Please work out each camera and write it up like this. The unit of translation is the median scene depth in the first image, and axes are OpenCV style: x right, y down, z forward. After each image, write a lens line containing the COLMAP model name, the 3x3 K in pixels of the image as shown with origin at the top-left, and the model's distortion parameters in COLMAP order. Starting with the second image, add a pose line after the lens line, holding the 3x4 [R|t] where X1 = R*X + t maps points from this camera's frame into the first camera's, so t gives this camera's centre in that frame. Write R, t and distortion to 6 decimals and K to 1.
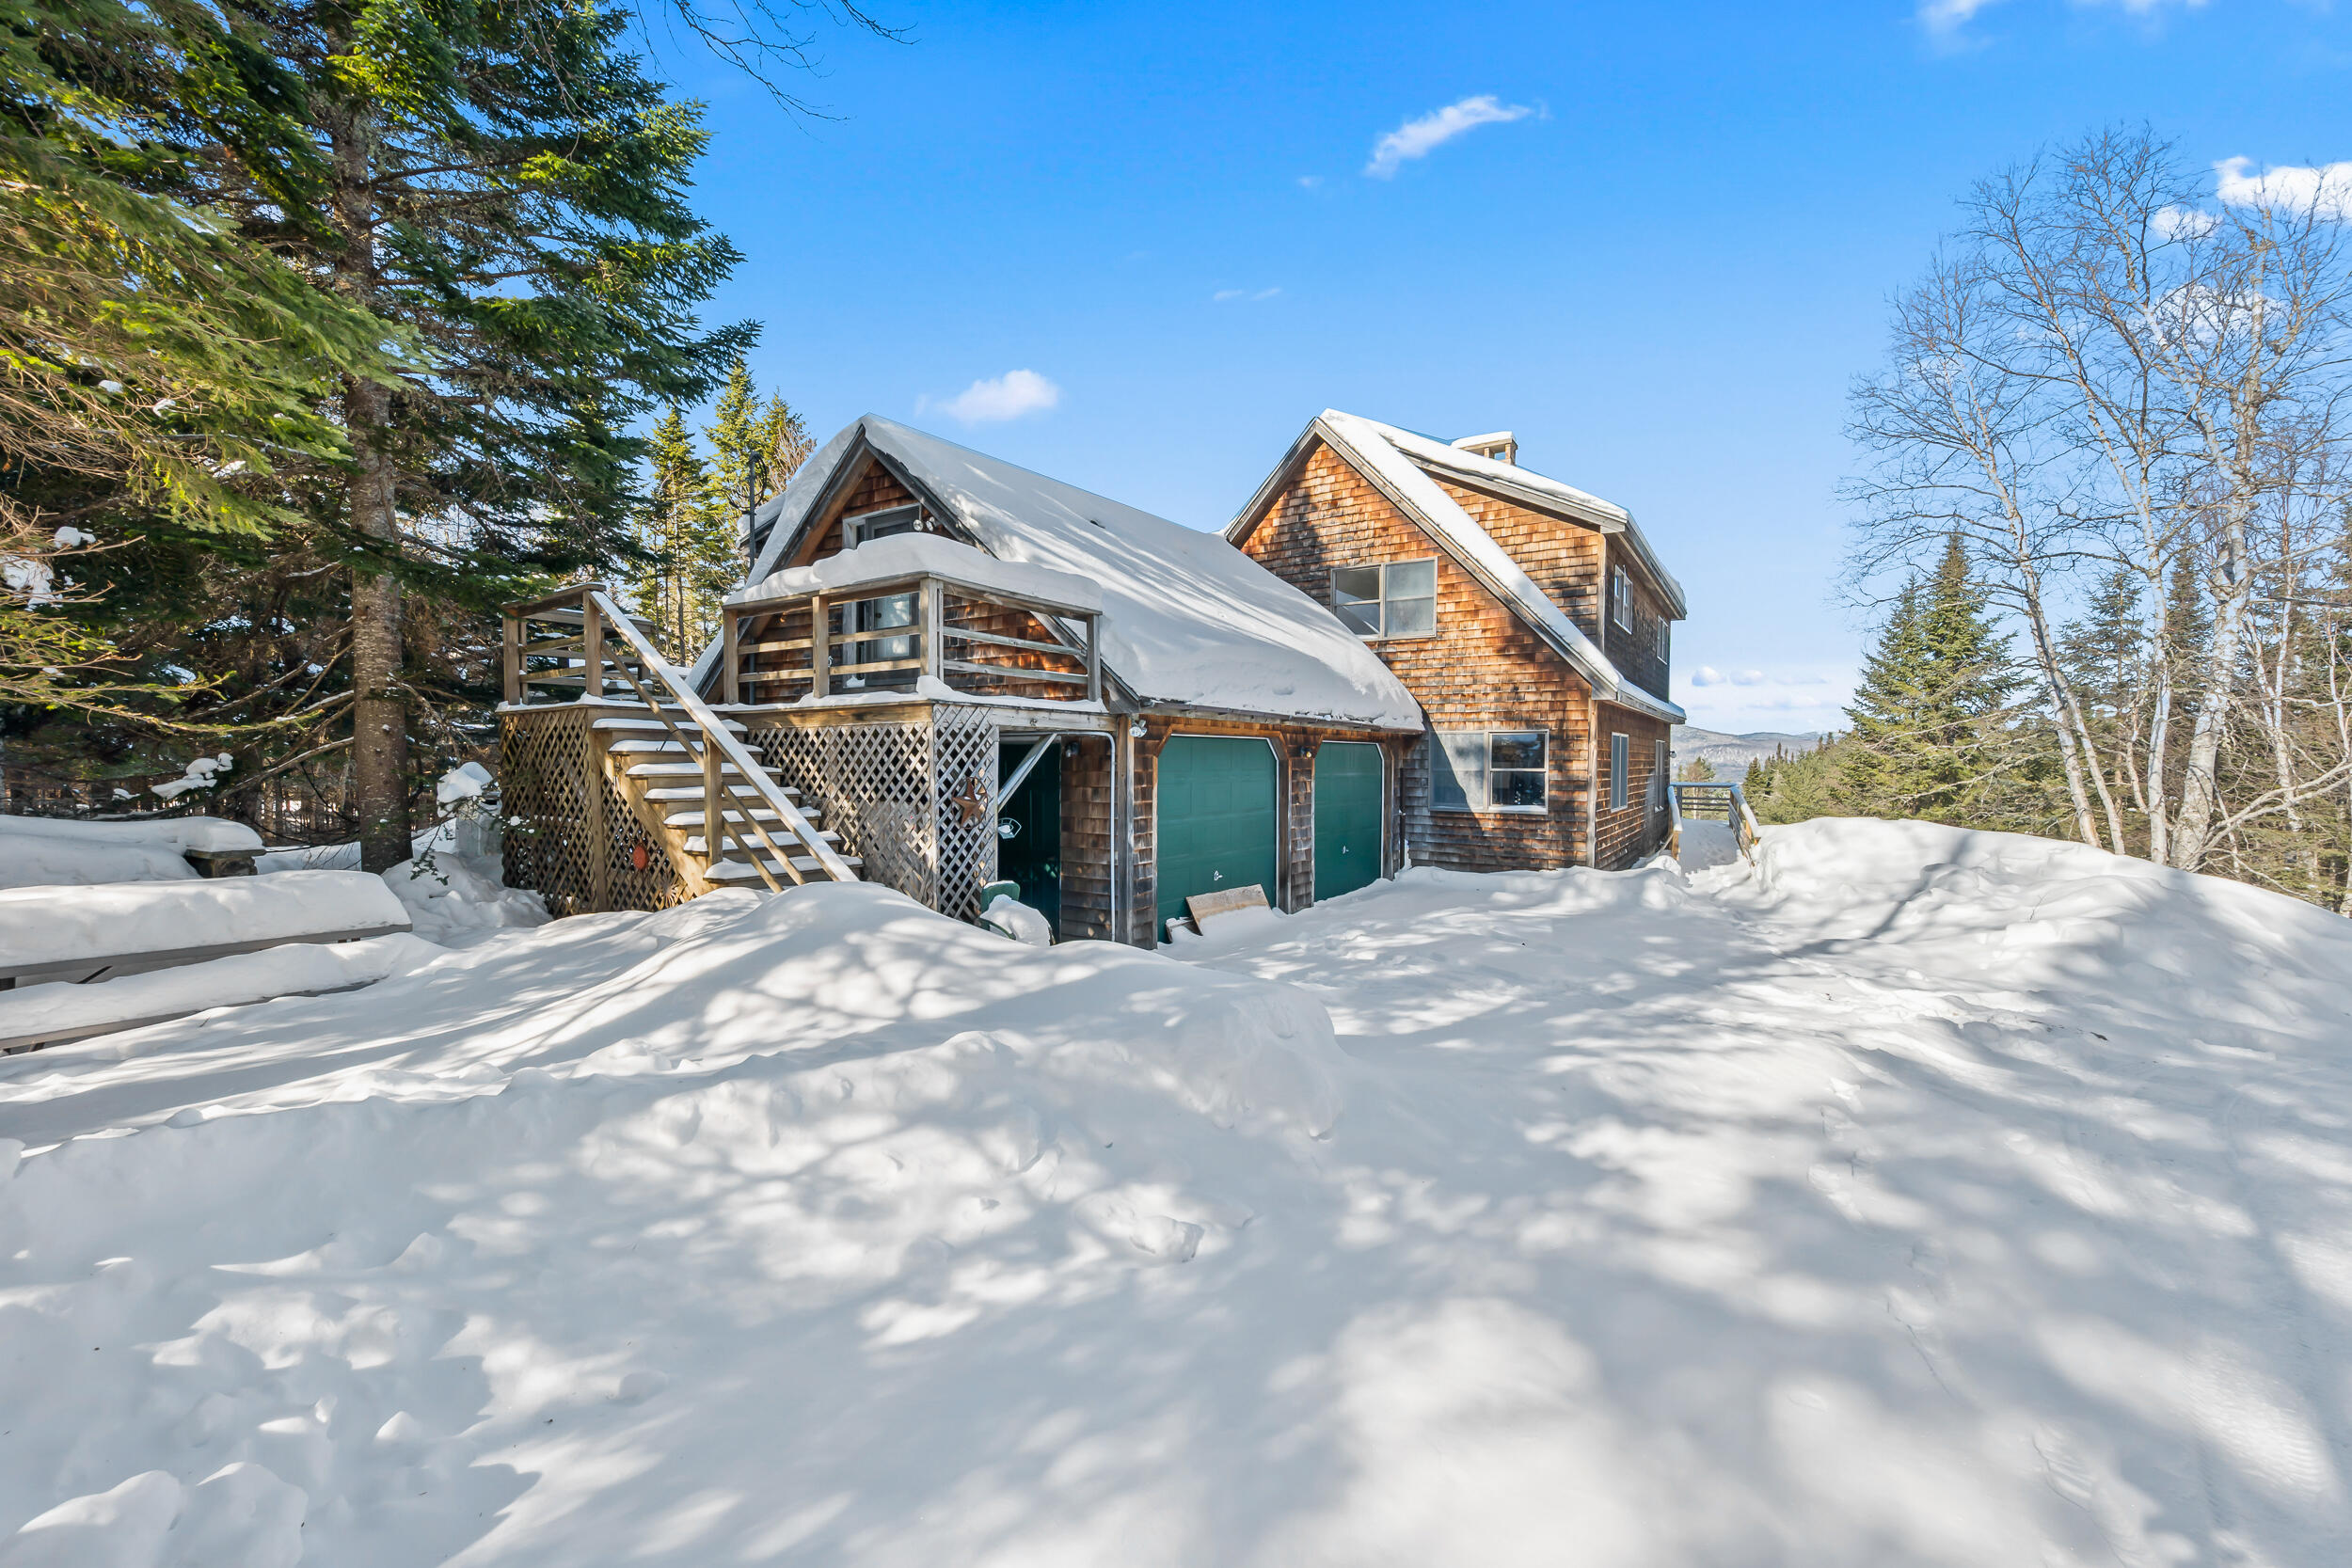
lens RADIAL K [[917.2, 0, 1184.3], [0, 917.2, 781.0], [0, 0, 1]] dist [0.001927, -0.001028]
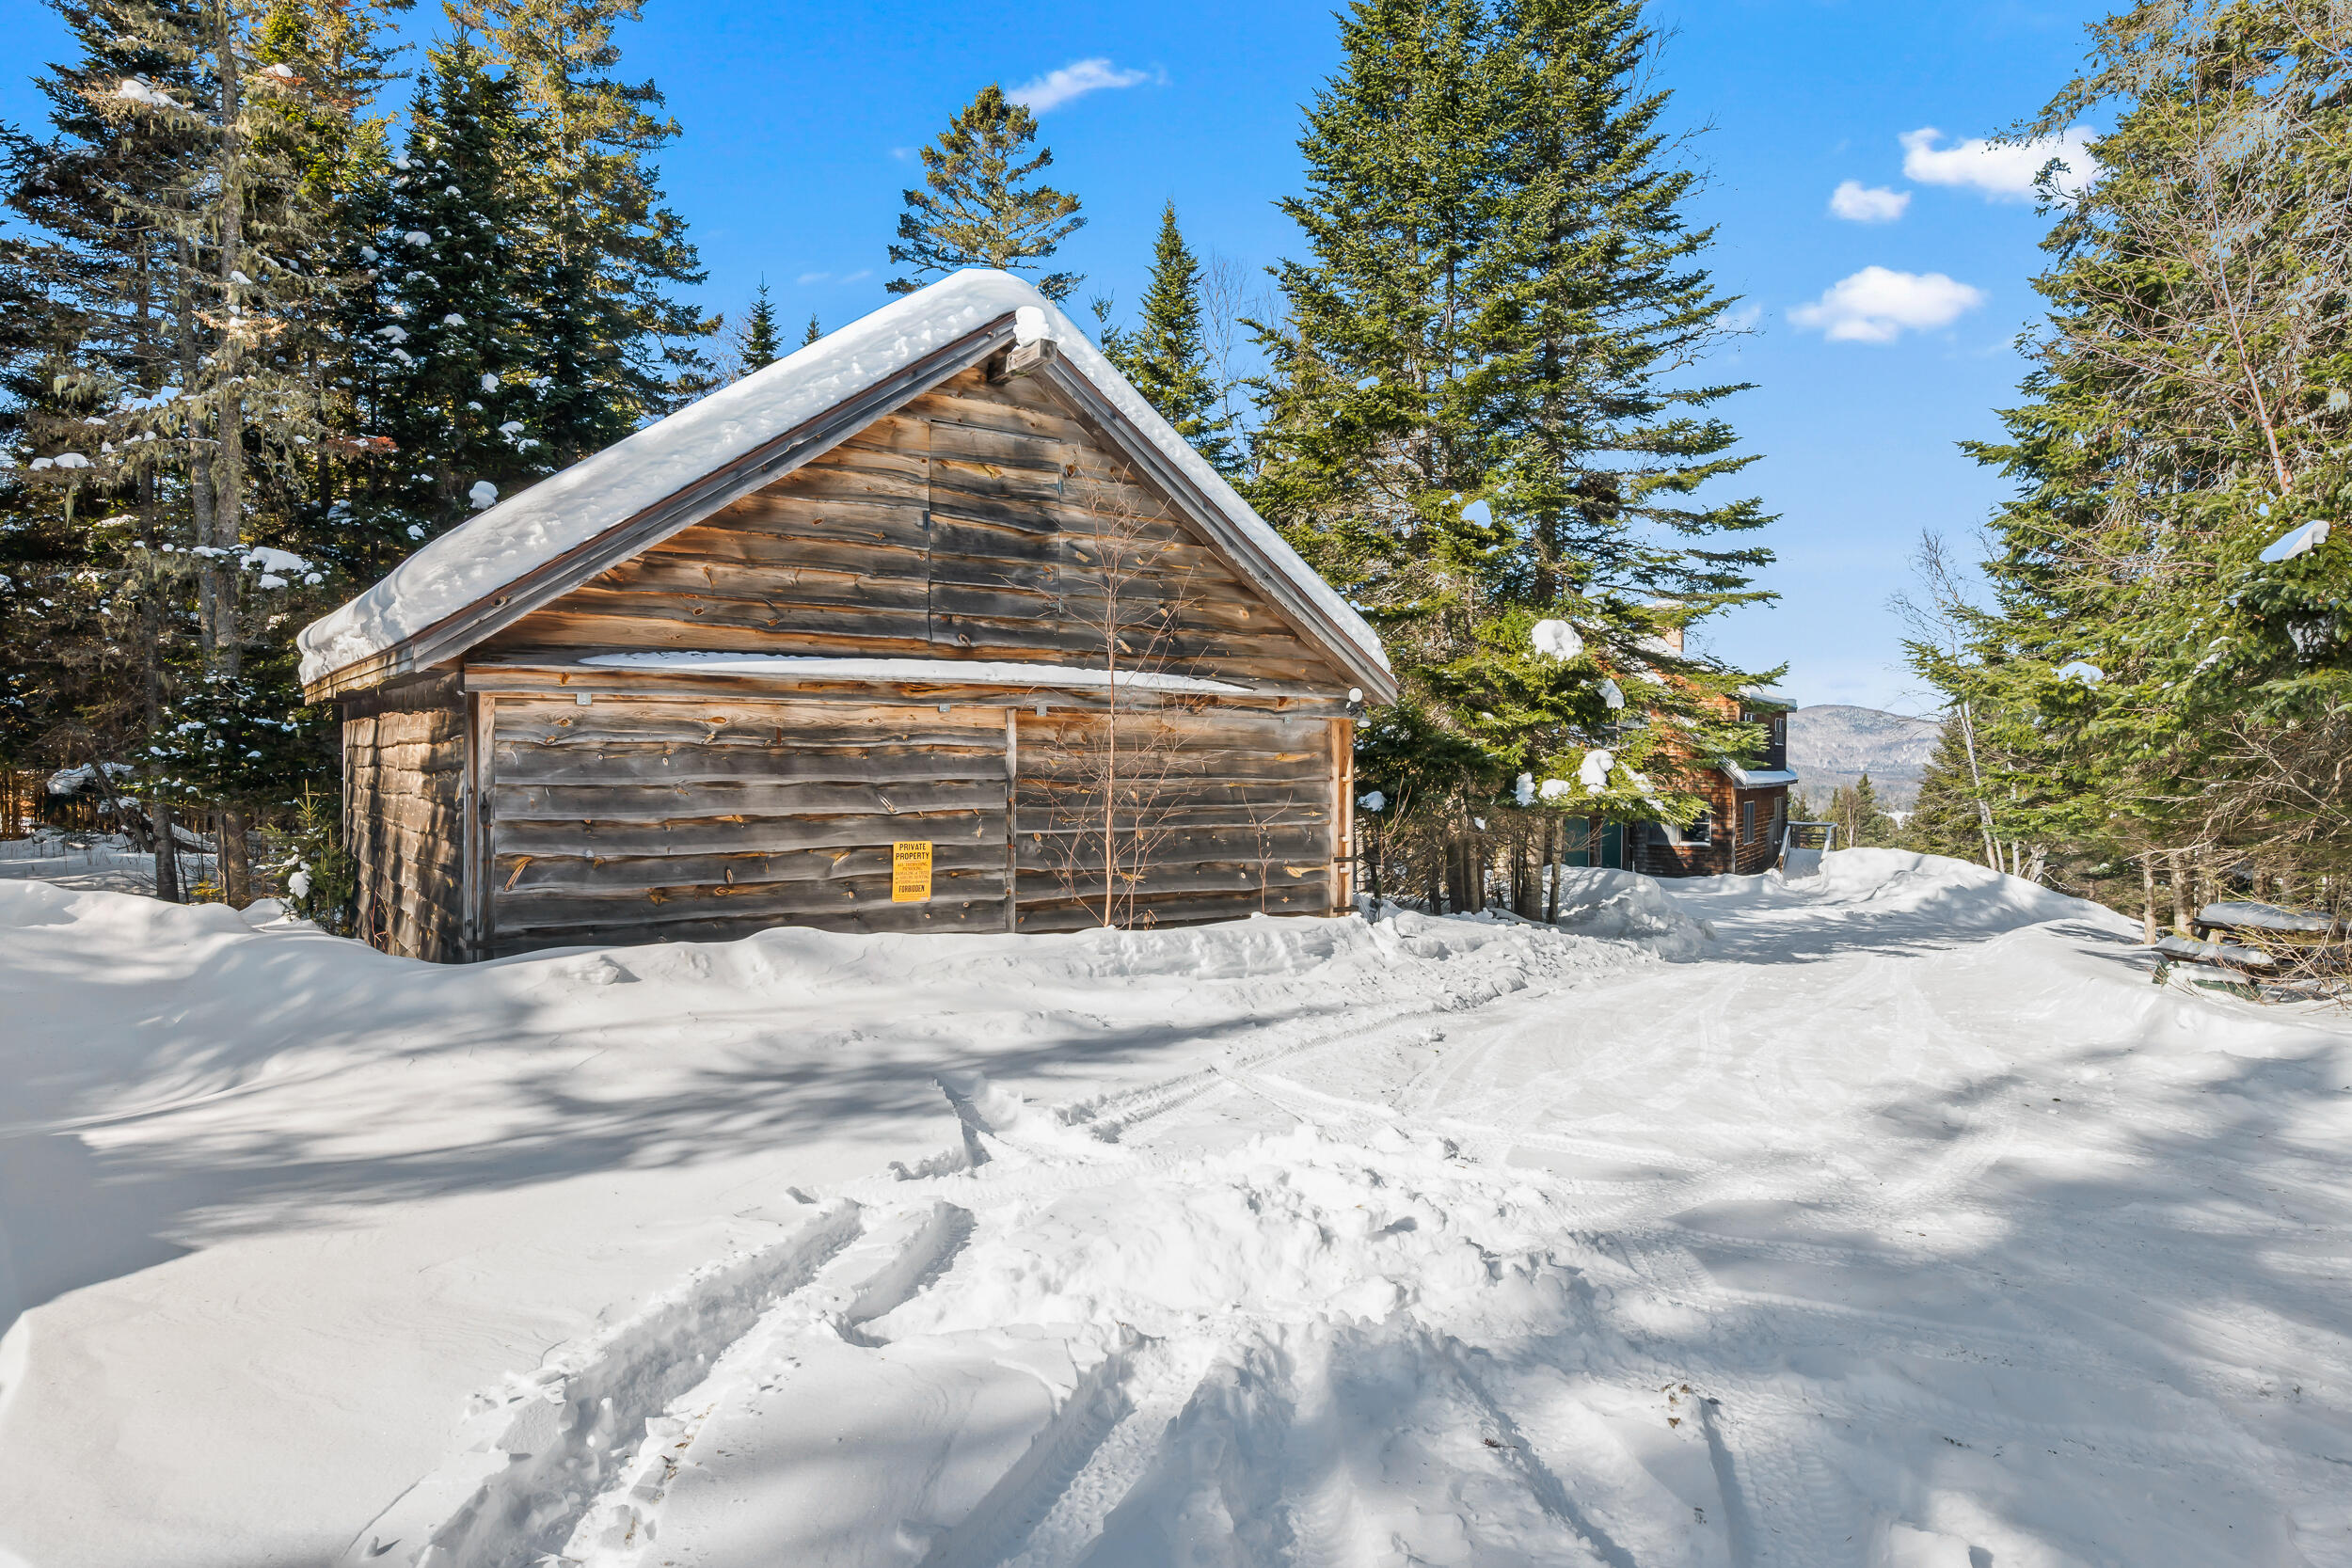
lens RADIAL K [[1398.7, 0, 1169.1], [0, 1398.7, 786.4], [0, 0, 1]] dist [0.008192, 0.001539]
pose [[0.999072, -0.000264, 0.043071, -0.869595], [0.000566, 0.999975, -0.006984, -0.069644], [-0.043068, 0.007002, 0.999048, -1.887572]]
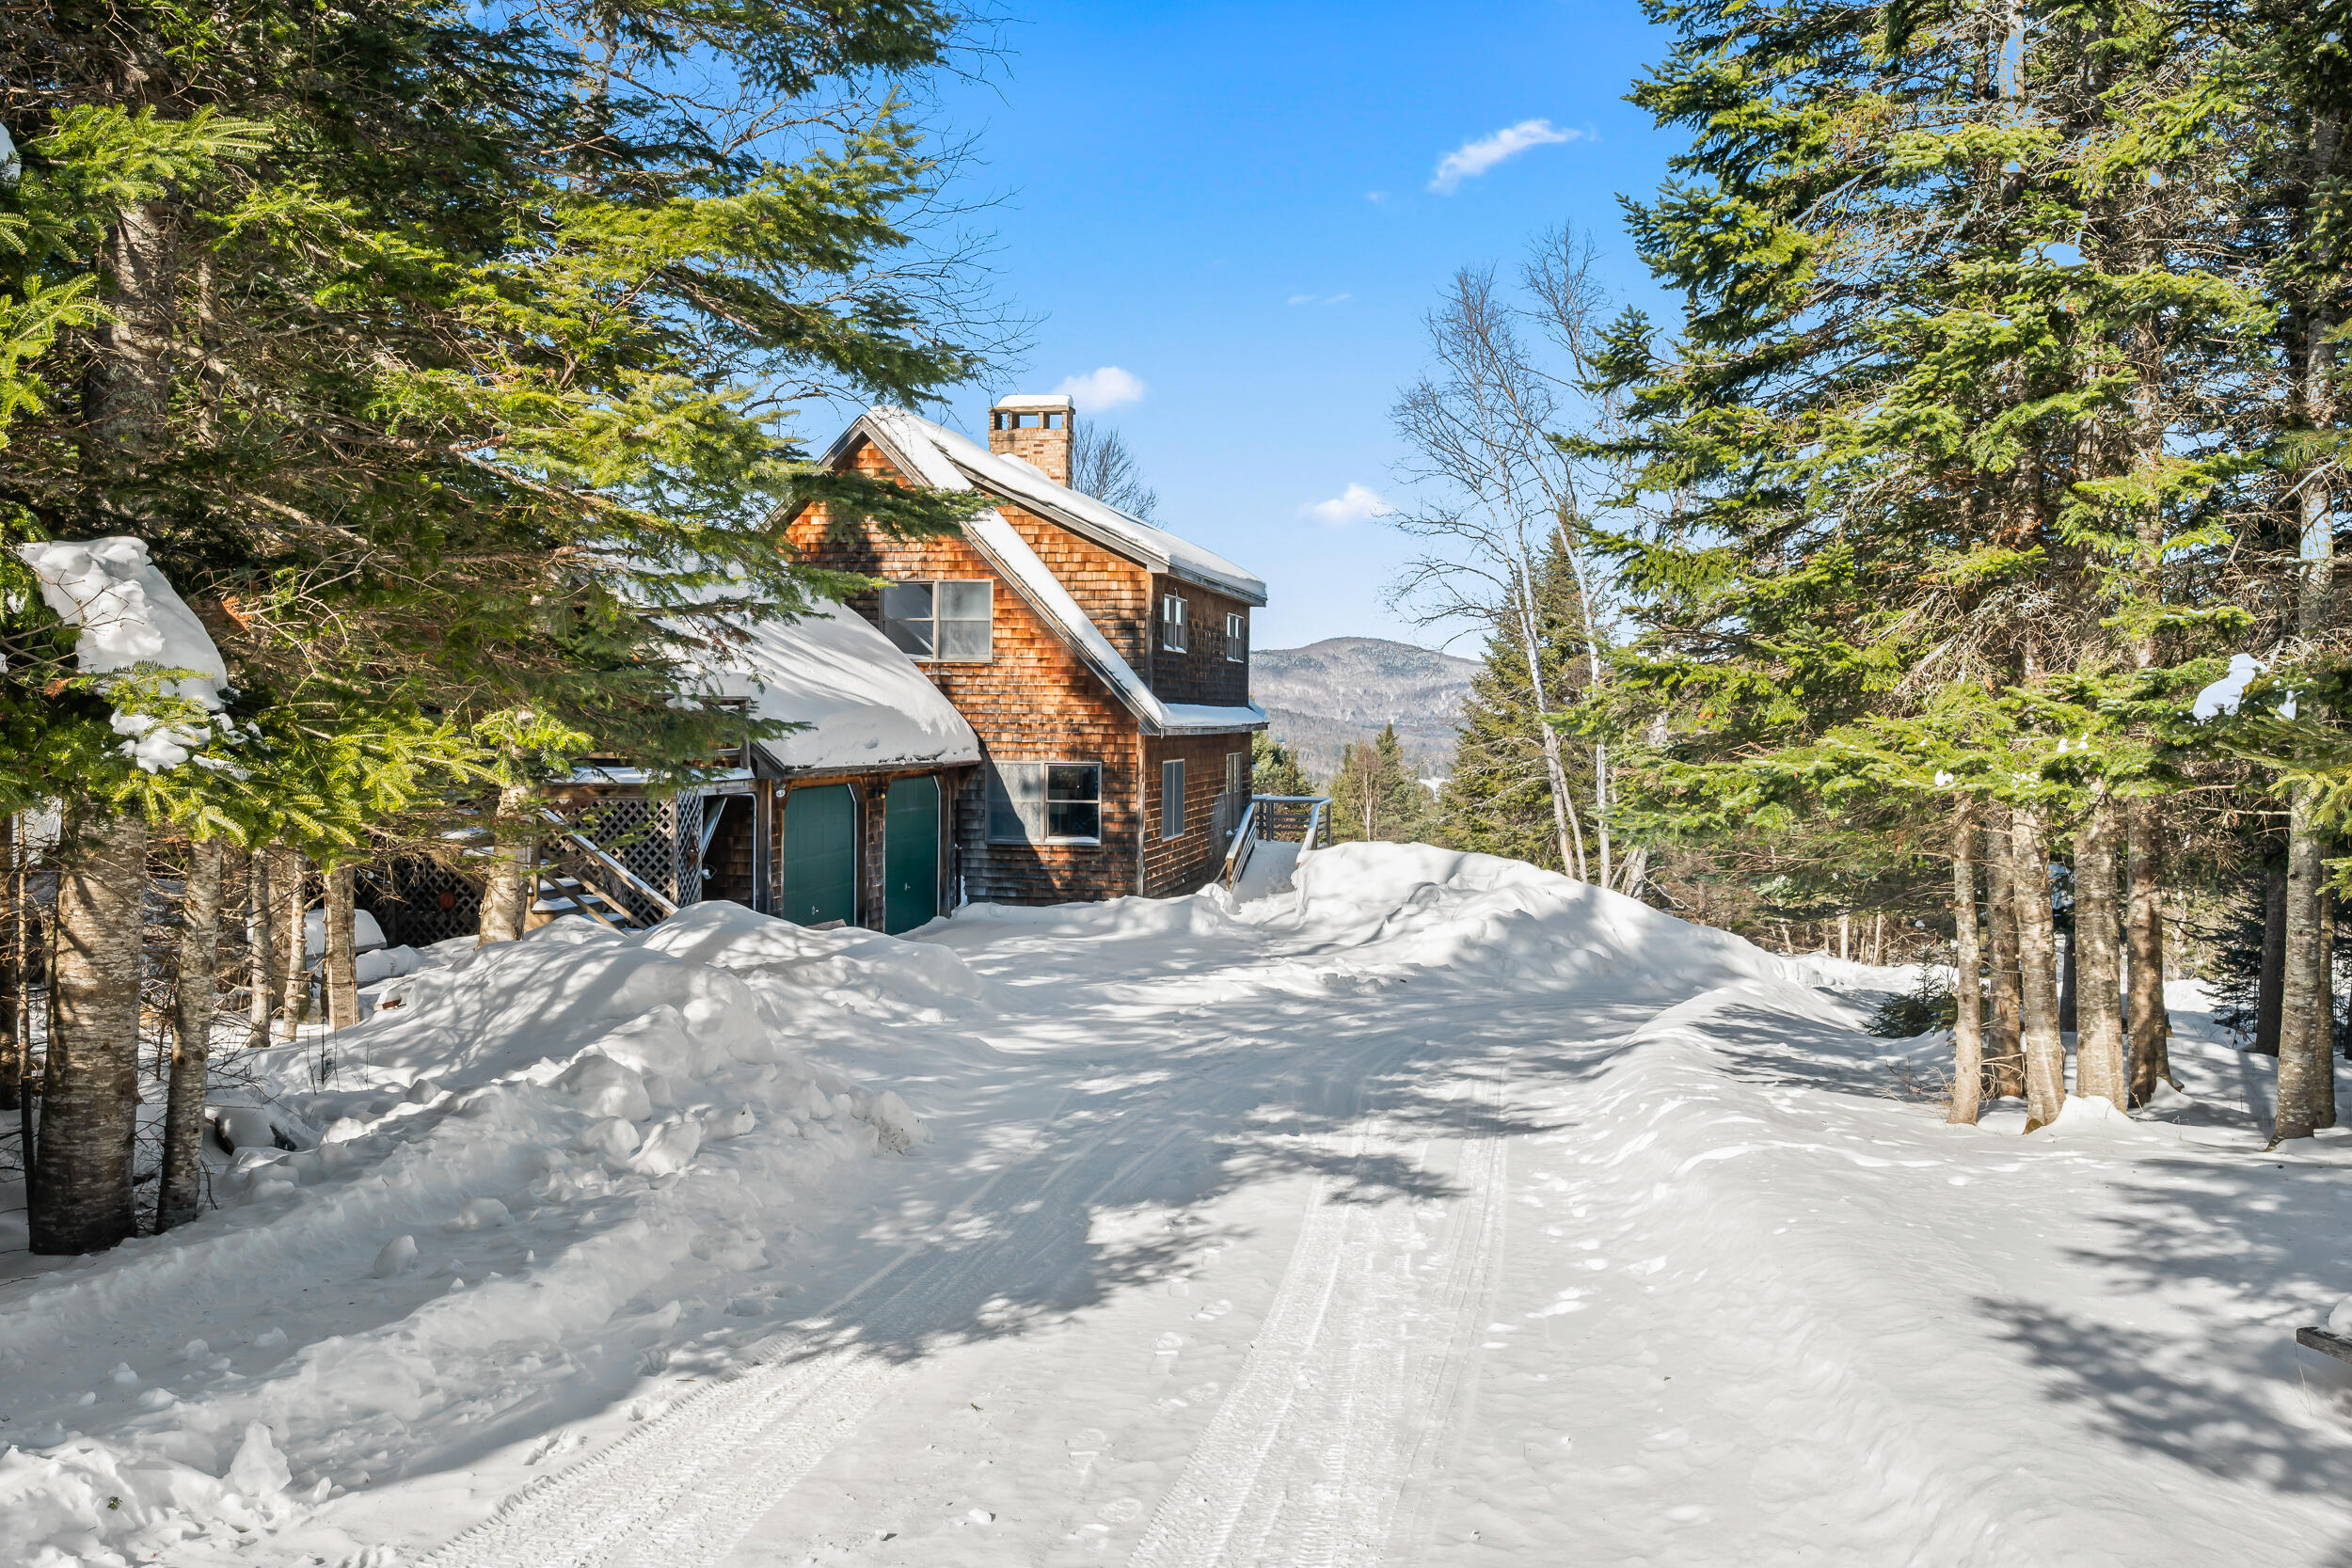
lens RADIAL K [[1928.2, 0, 1173.2], [0, 1928.2, 783.3], [0, 0, 1]] dist [0.000568, 0.001051]
pose [[0.925956, -0.008790, 0.377529, -0.322291], [0.004580, 0.999917, 0.012048, -0.056412], [-0.377604, -0.009426, 0.925919, -0.968494]]
